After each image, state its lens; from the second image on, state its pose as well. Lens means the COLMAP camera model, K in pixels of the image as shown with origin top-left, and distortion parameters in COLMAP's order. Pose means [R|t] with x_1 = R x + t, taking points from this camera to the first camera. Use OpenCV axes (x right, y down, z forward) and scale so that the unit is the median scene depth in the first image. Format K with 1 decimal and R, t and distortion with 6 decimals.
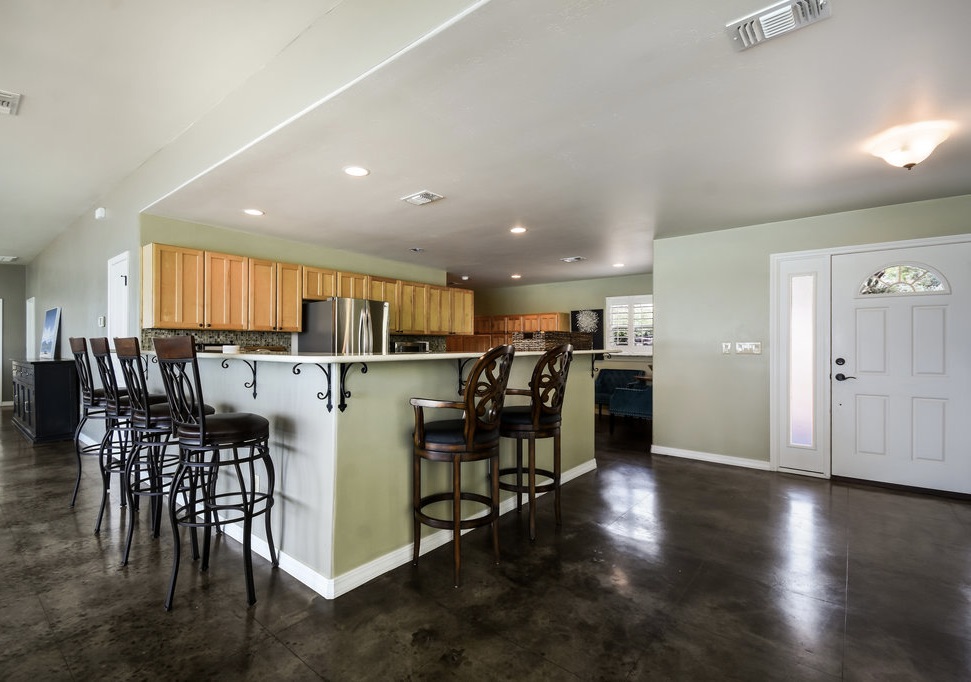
lens RADIAL K [[446.4, 0, 484.4], [0, 446.4, 342.3], [0, 0, 1]] dist [0.001187, -0.000006]
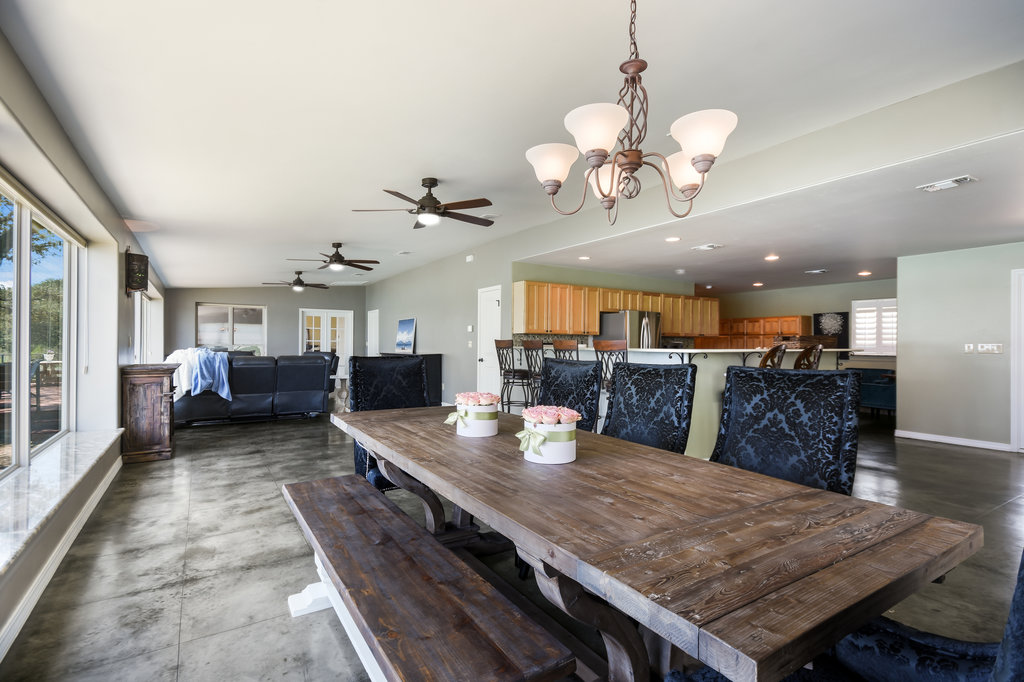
lens RADIAL K [[501.5, 0, 511.7], [0, 501.5, 335.9], [0, 0, 1]] dist [0.001386, -0.000412]
pose [[0.944539, -0.000041, -0.328399, -0.164654], [-0.004151, 0.999919, -0.012062, 0.000298], [0.328372, 0.012756, 0.944462, -0.650266]]
